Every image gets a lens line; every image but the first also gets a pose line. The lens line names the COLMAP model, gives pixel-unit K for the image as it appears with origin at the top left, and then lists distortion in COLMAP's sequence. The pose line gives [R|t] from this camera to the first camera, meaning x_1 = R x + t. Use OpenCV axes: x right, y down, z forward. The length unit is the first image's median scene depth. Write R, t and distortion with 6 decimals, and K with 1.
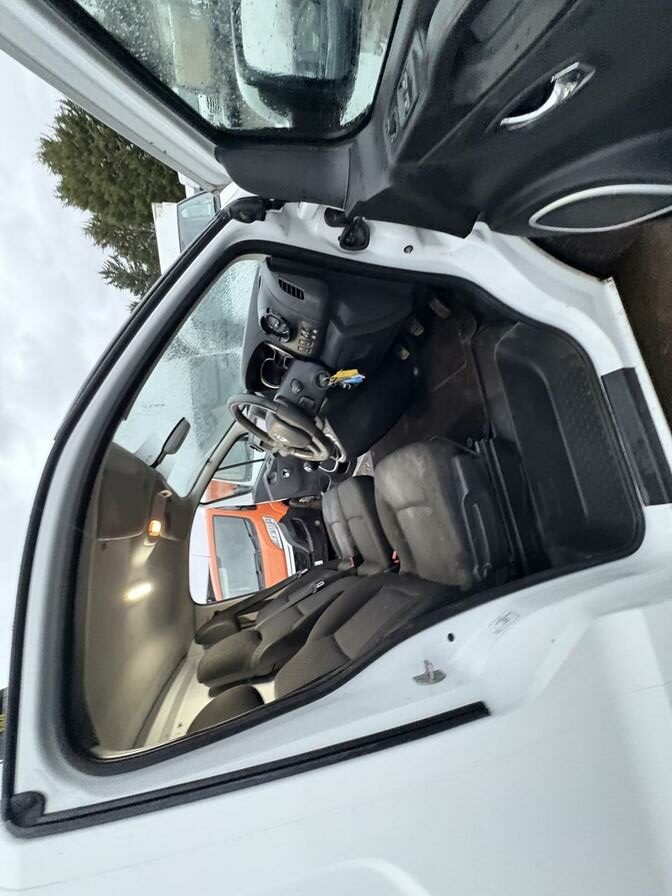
lens RADIAL K [[355.6, 0, 335.1], [0, 355.6, 439.3], [0, 0, 1]] dist [-0.002384, 0.000247]
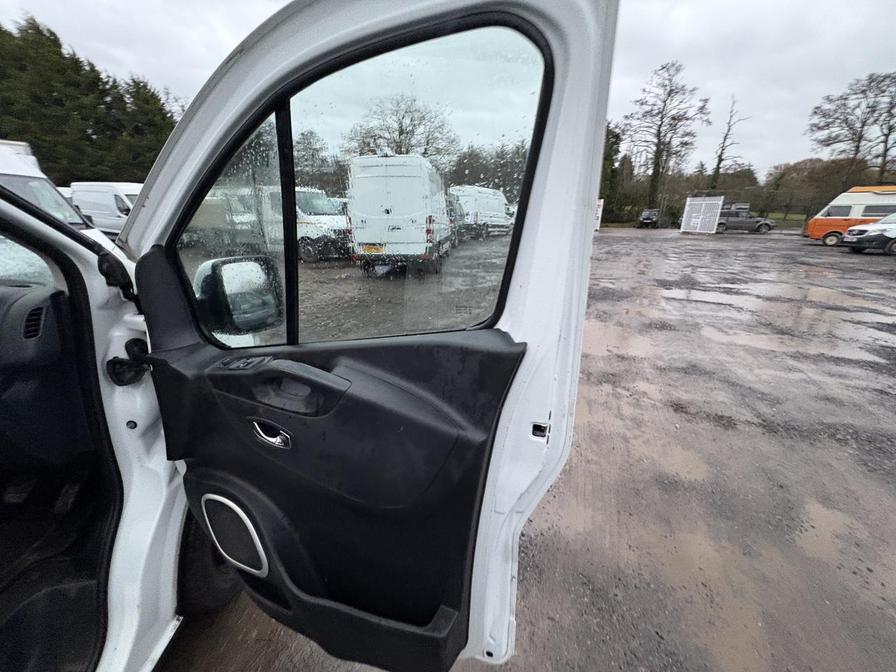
lens RADIAL K [[355.6, 0, 440.9], [0, 355.6, 342.1], [0, 0, 1]] dist [-0.002384, 0.000247]
pose [[0.250960, 0.948333, 0.194125, 0.005958], [-0.202134, 0.247462, -0.947578, 0.240896], [-0.946658, 0.198565, 0.253793, -0.188893]]
